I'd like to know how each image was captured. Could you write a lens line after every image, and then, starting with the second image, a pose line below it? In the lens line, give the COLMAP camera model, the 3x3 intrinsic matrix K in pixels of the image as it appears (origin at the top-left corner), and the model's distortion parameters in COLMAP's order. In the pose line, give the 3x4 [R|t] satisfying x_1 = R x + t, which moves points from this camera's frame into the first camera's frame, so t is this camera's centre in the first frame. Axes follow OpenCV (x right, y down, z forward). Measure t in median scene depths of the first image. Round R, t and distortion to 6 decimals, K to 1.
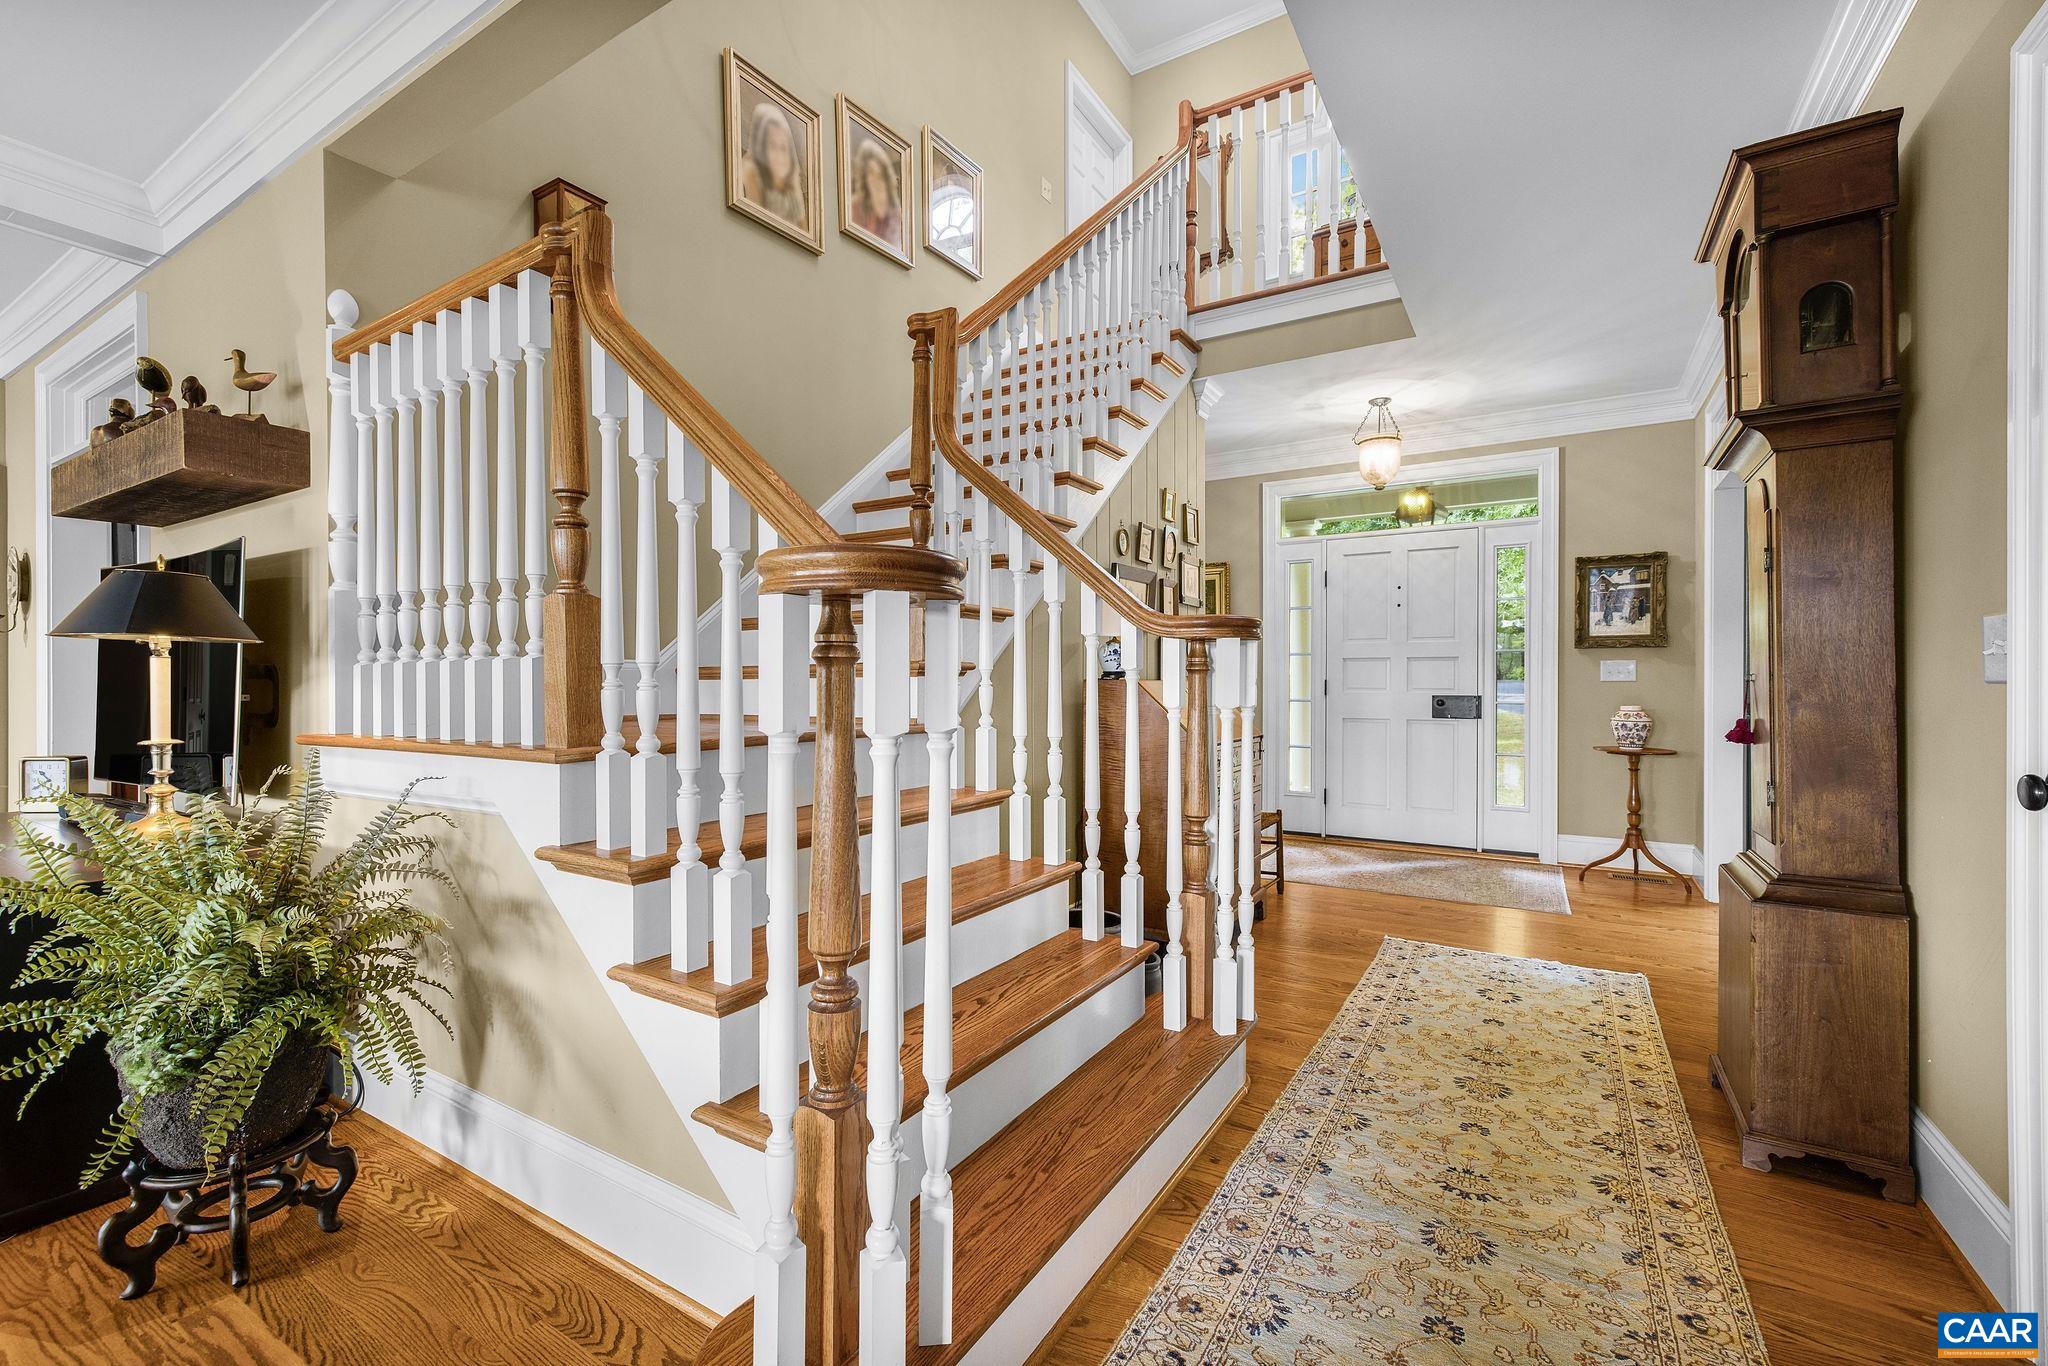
lens RADIAL K [[869.3, 0, 1019.0], [0, 869.3, 681.3], [0, 0, 1]] dist [0.000156, 0.000240]
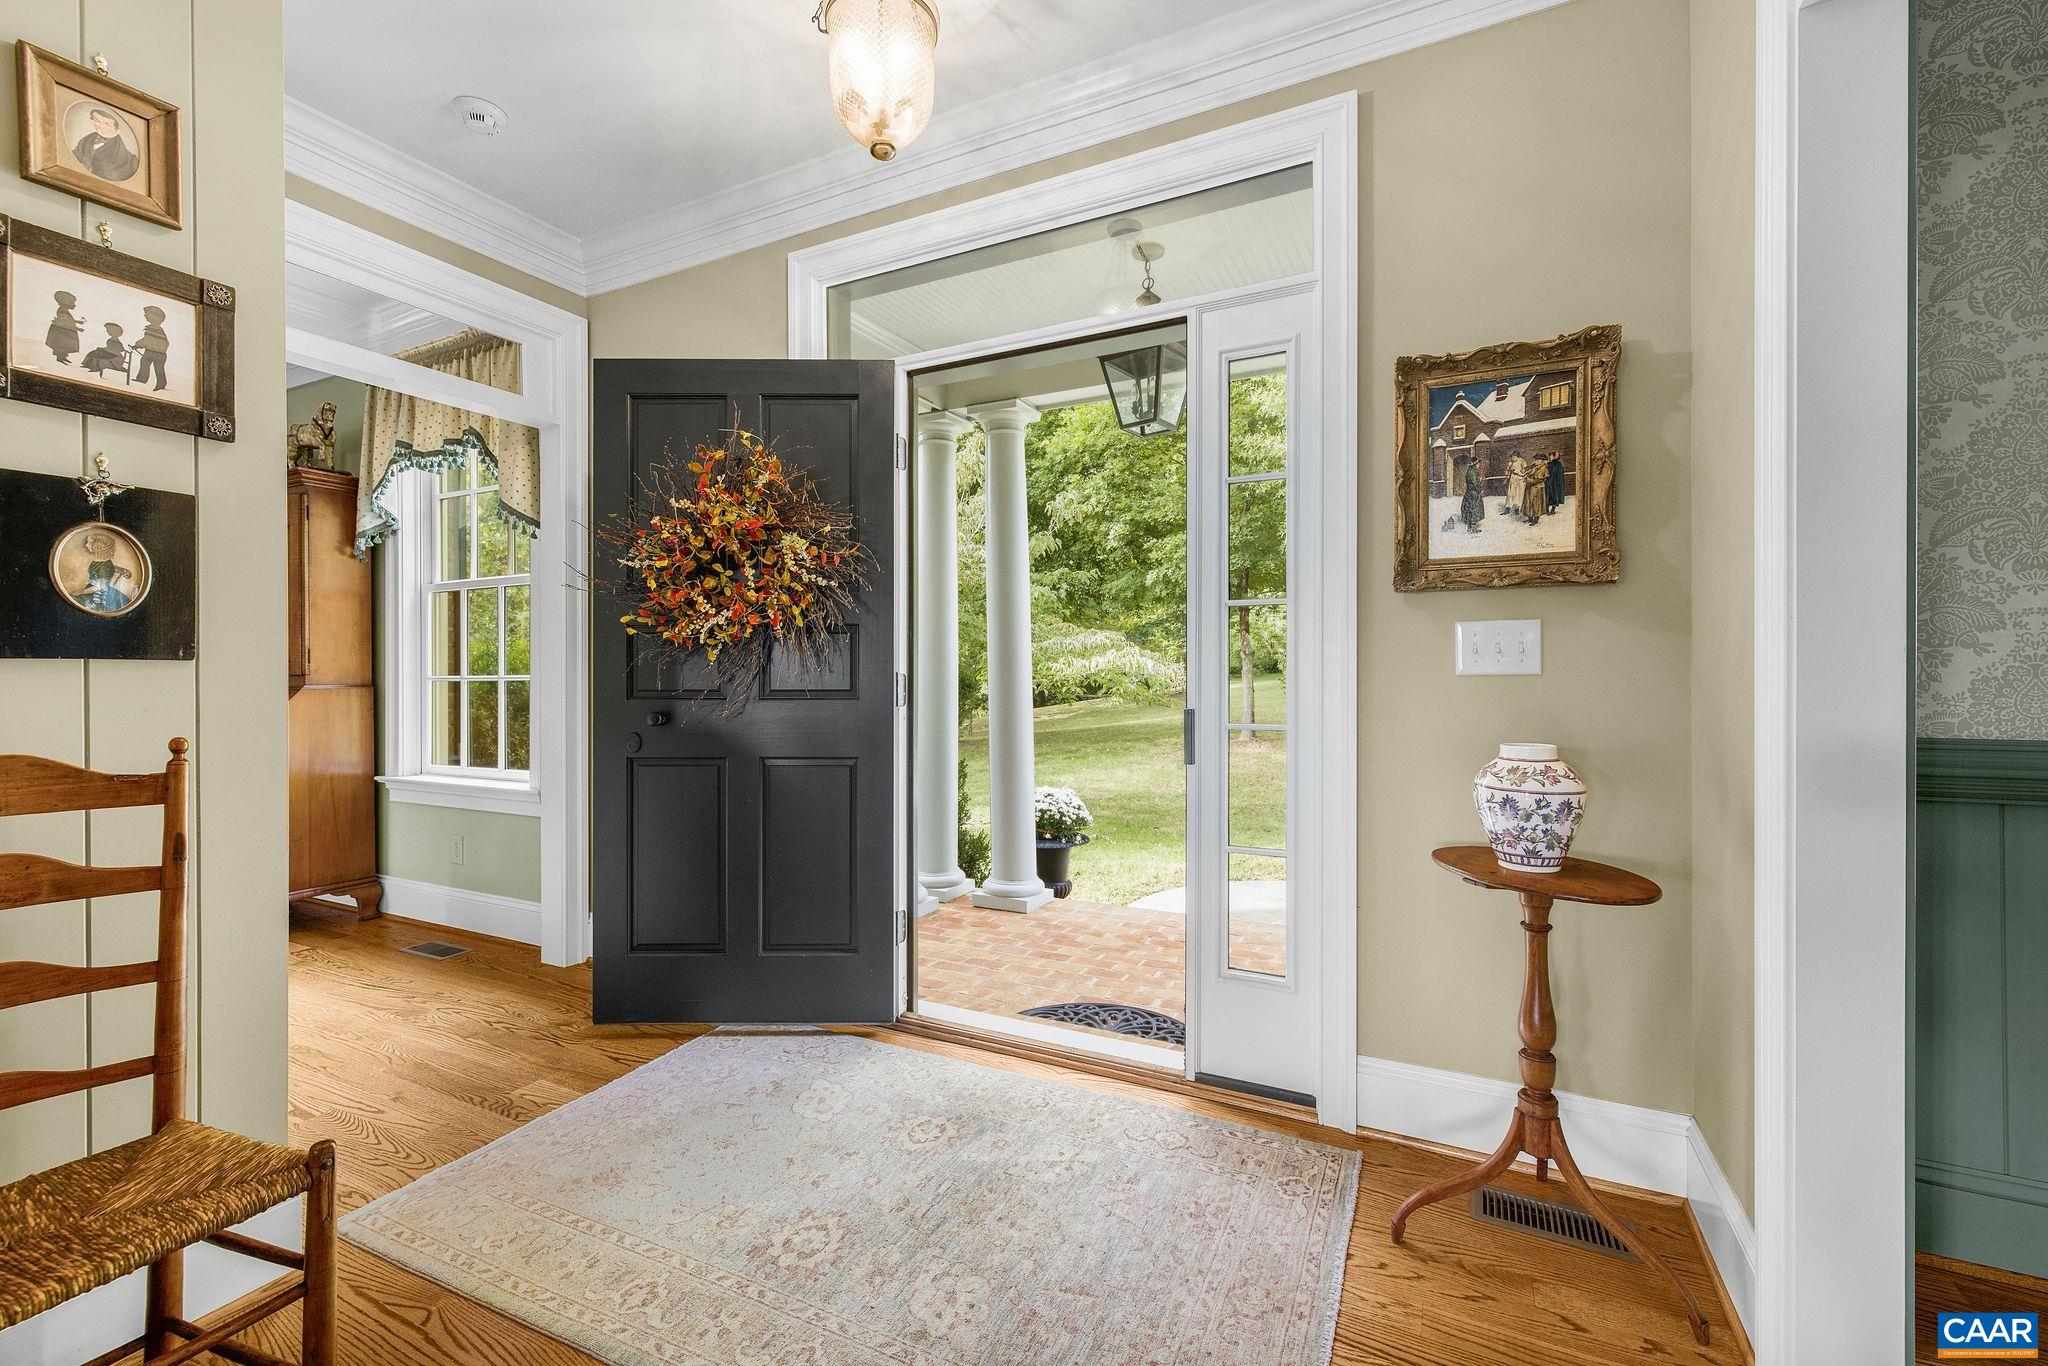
lens RADIAL K [[869.3, 0, 1035.2], [0, 869.3, 672.5], [0, 0, 1]] dist [0.000156, 0.000240]
pose [[0.995319, 0.000991, 0.096641, 0.459142], [-0.000596, 0.999991, -0.004120, -0.000091], [-0.096644, 0.004043, 0.995311, 0.651682]]
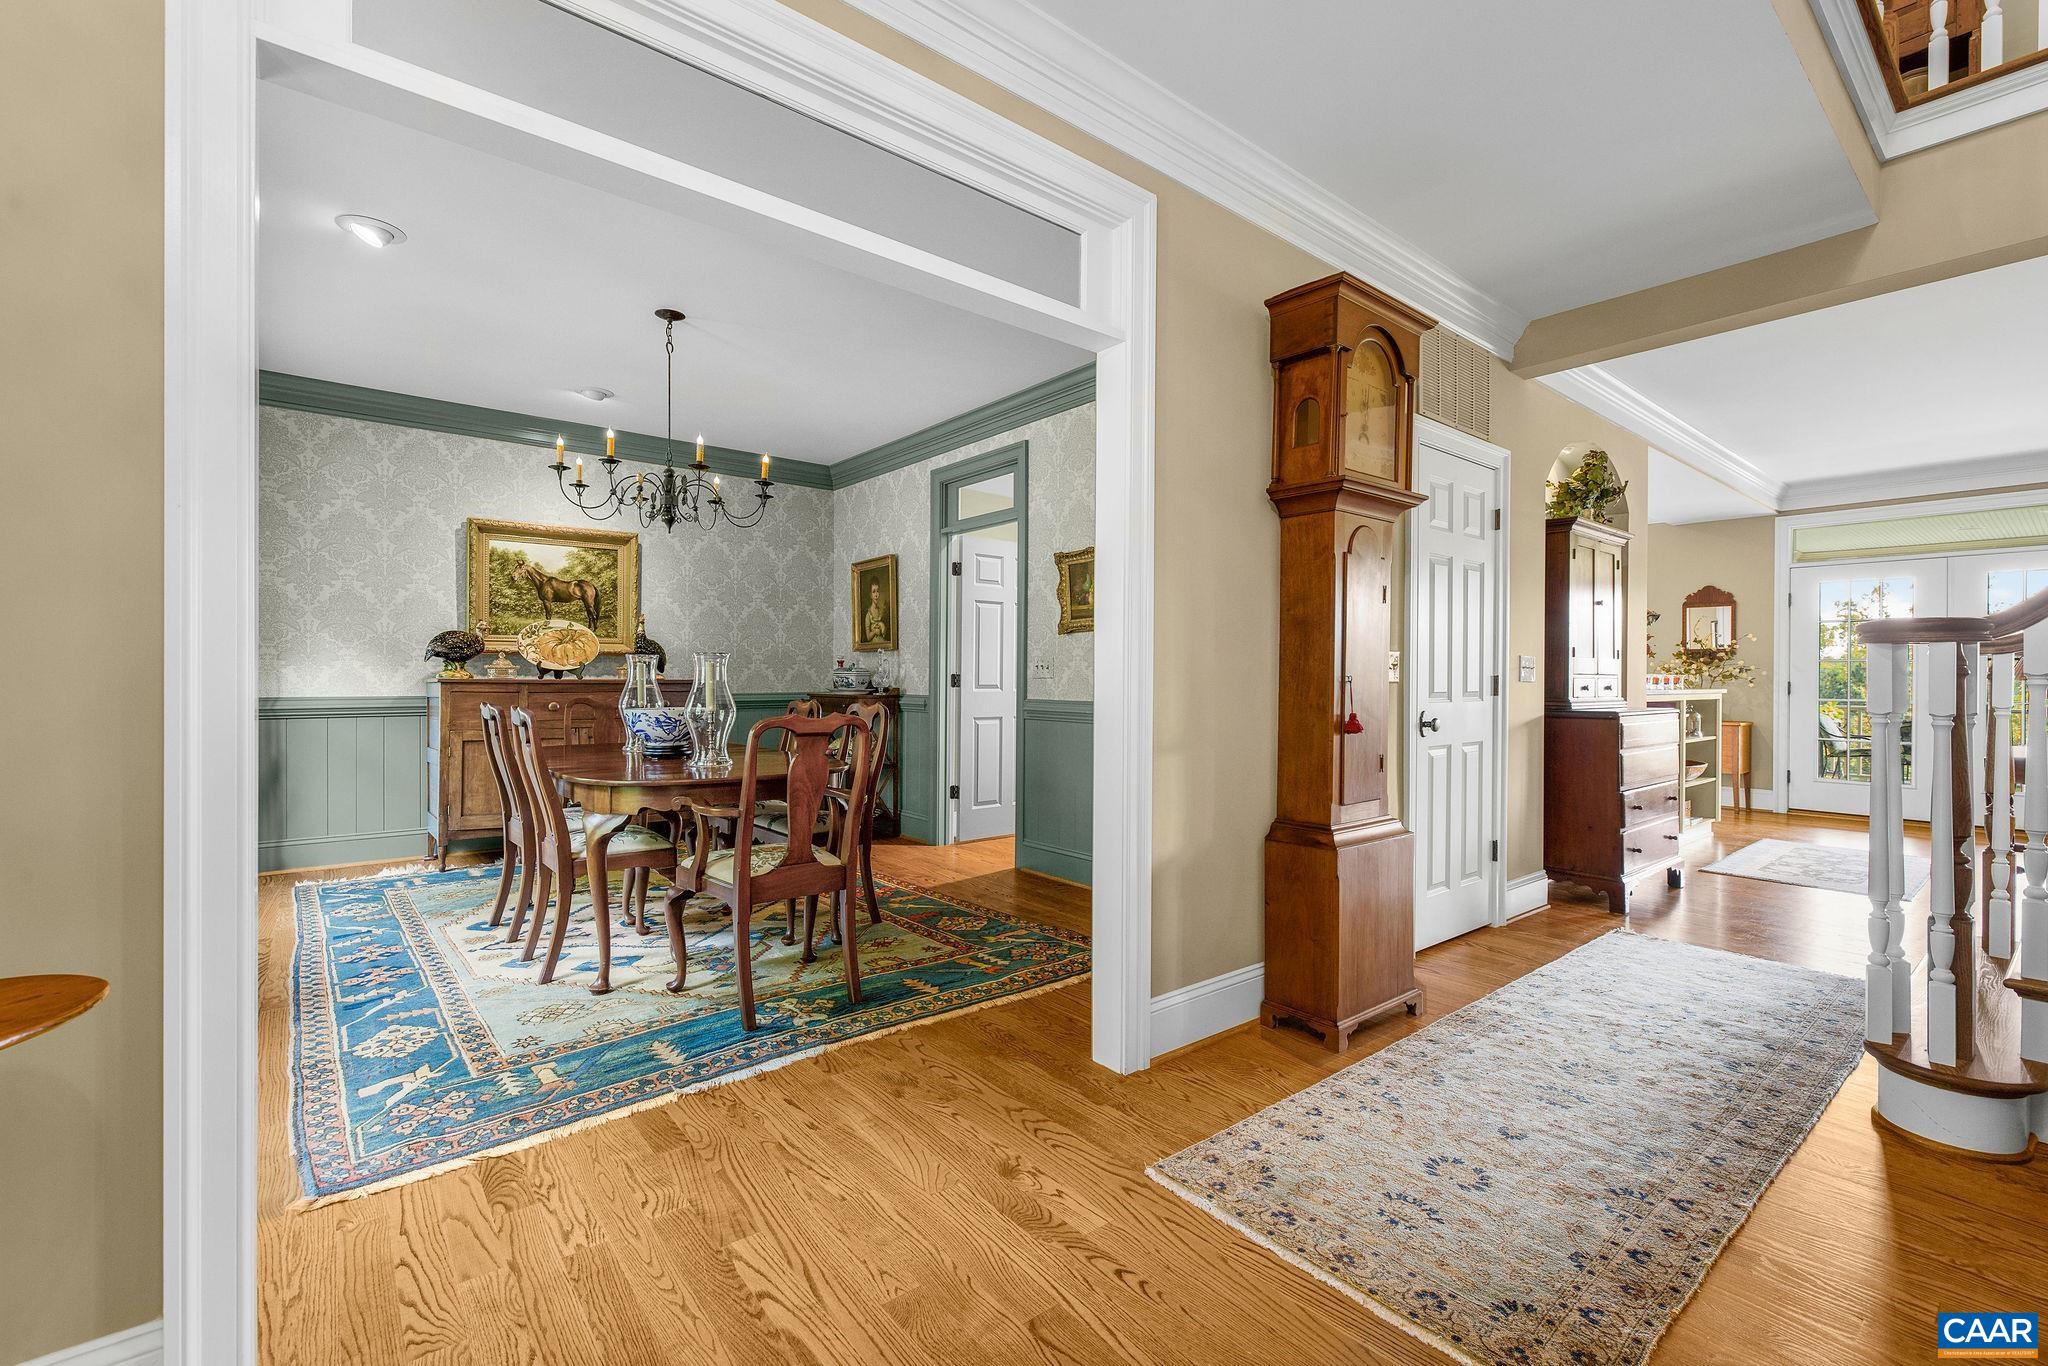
lens RADIAL K [[869.3, 0, 1021.3], [0, 869.3, 686.2], [0, 0, 1]] dist [0.000156, 0.000240]
pose [[-0.942184, -0.004216, 0.335069, 0.398412], [-0.001870, 0.999971, 0.007323, -0.002154], [-0.335090, 0.006273, -0.942165, 1.062185]]
